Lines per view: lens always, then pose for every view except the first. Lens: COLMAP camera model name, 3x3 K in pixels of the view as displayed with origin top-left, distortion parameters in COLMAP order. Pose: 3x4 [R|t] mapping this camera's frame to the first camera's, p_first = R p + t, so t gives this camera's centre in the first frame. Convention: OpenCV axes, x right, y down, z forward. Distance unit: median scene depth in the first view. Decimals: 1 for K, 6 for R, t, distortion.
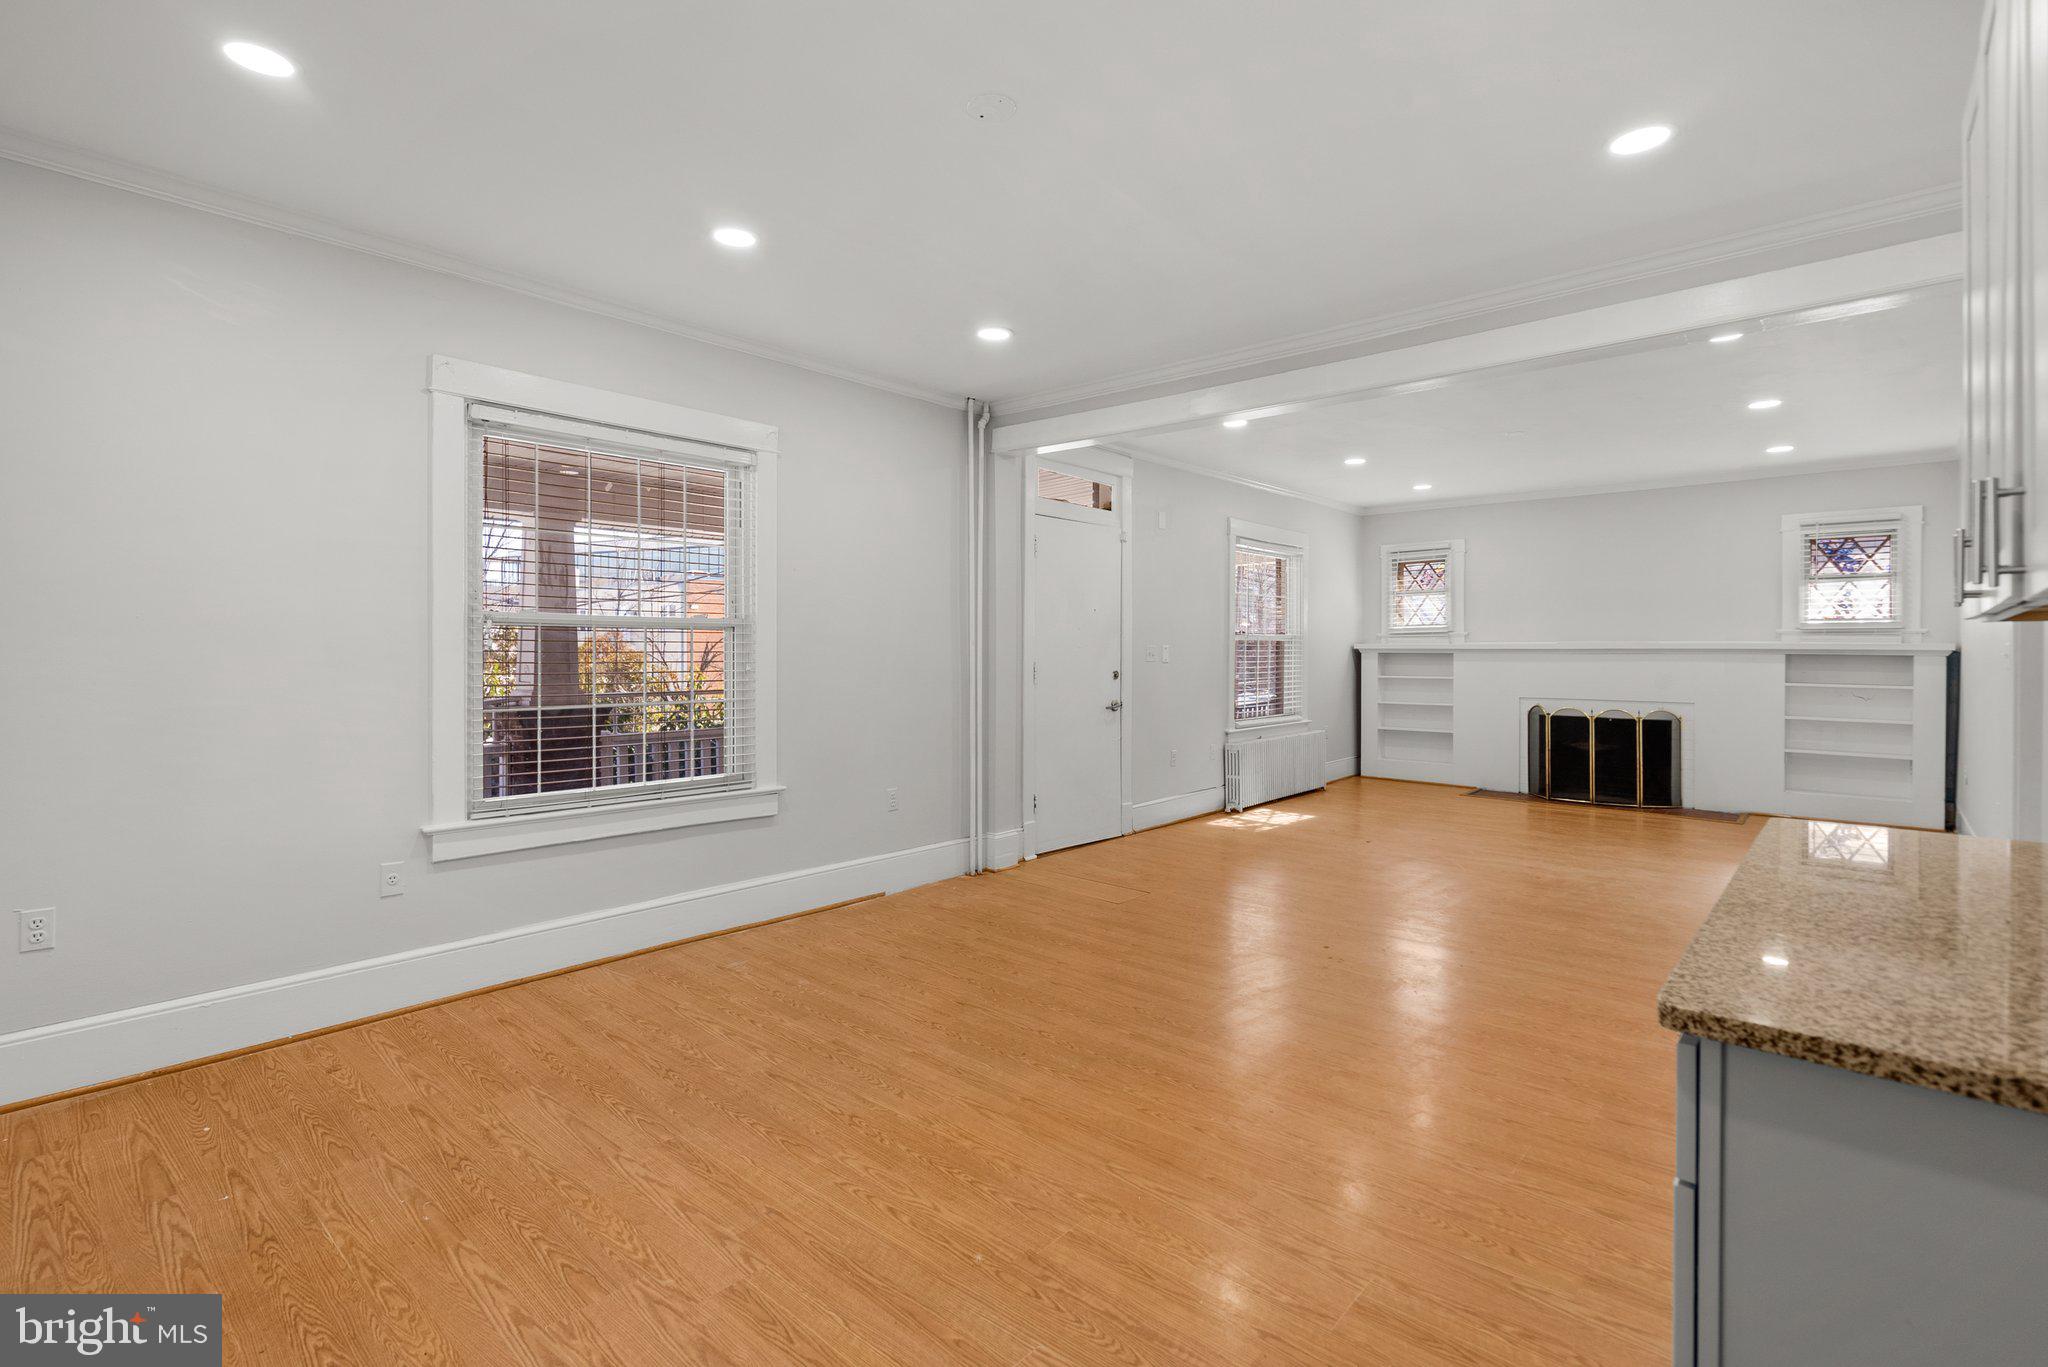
lens RADIAL K [[947.4, 0, 1004.9], [0, 947.4, 655.1], [0, 0, 1]] dist [-0.008671, 0.003265]
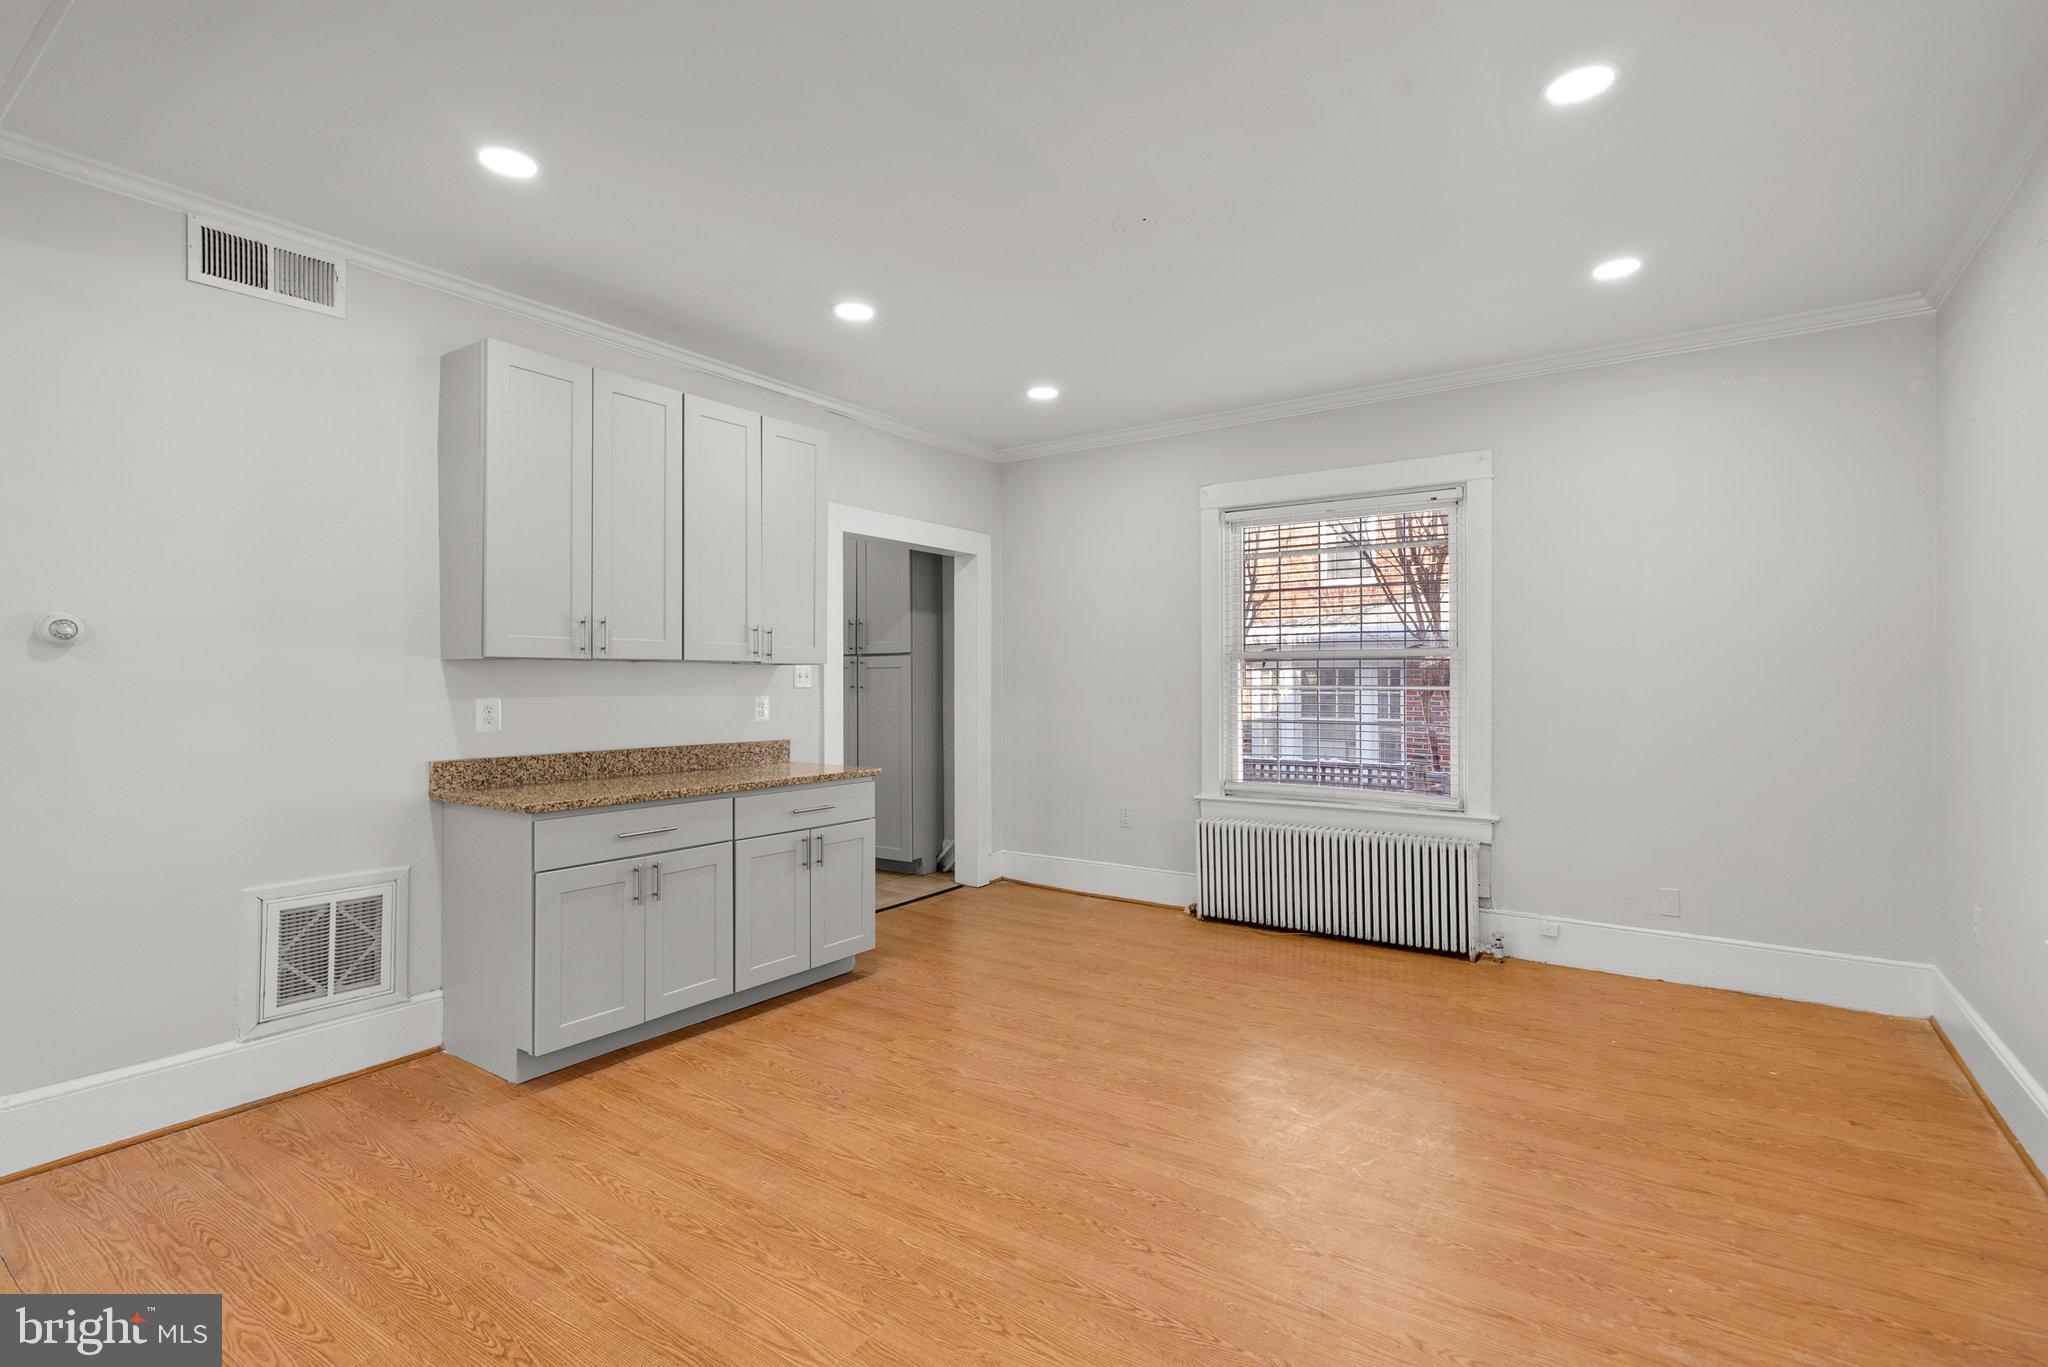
lens RADIAL K [[947.4, 0, 1026.1], [0, 947.4, 687.8], [0, 0, 1]] dist [-0.008671, 0.003265]
pose [[-0.992155, -0.000150, -0.125013, 0.089986], [-0.001339, 0.999955, 0.009431, -0.000231], [0.125006, 0.009524, -0.992110, 0.731415]]
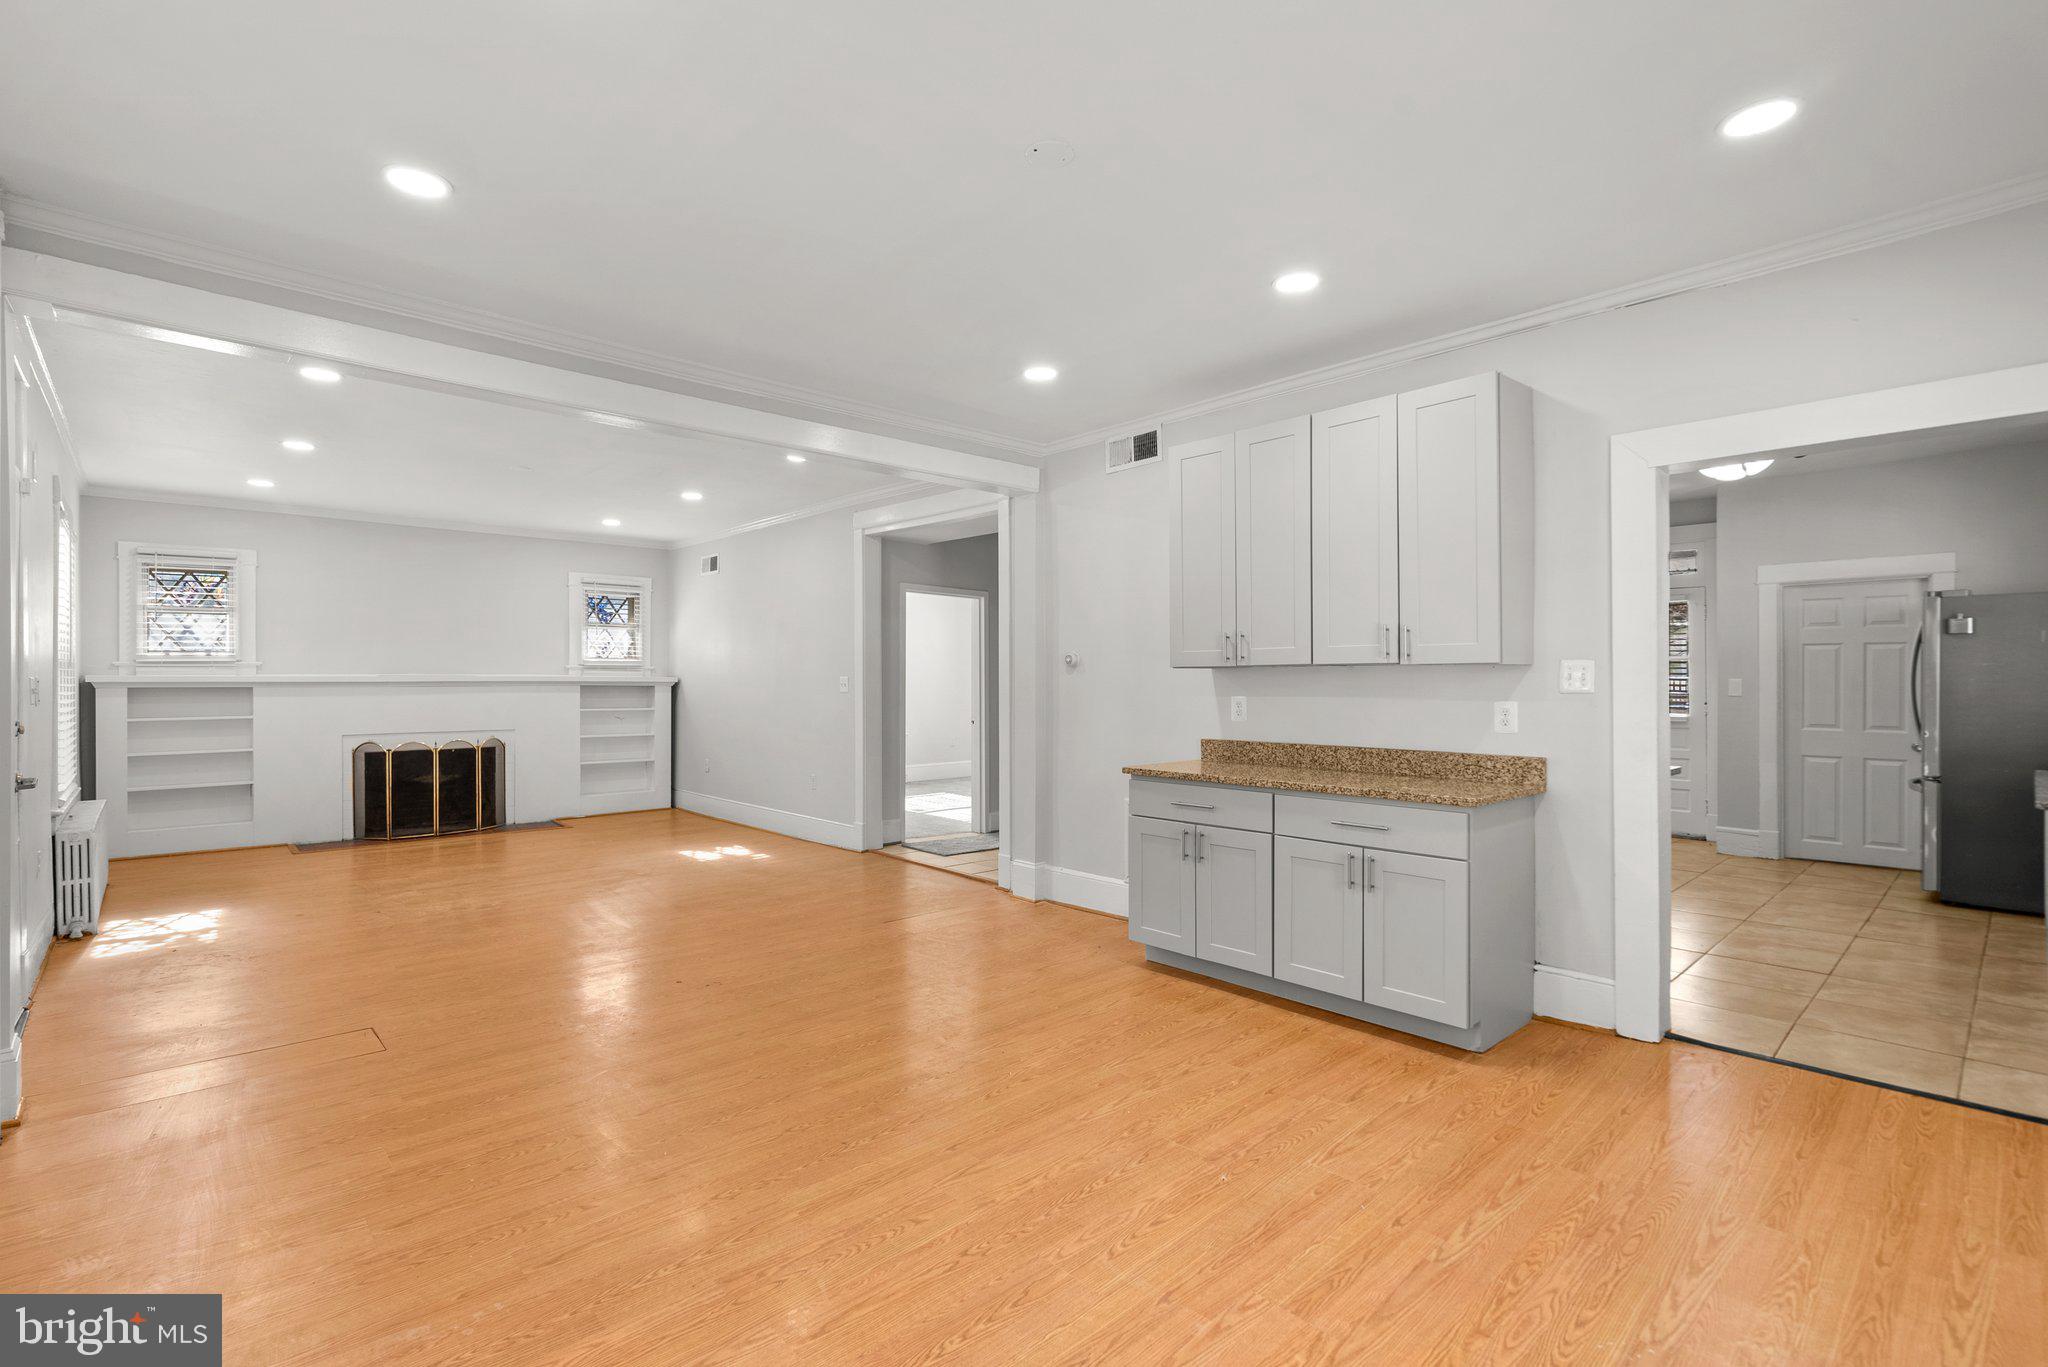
lens RADIAL K [[947.4, 0, 1018.0], [0, 947.4, 684.7], [0, 0, 1]] dist [-0.008671, 0.003265]
pose [[0.090557, -0.004554, 0.995881, -0.351684], [0.008489, 0.999957, 0.003800, -0.001871], [-0.995855, 0.008110, 0.090592, 0.319317]]
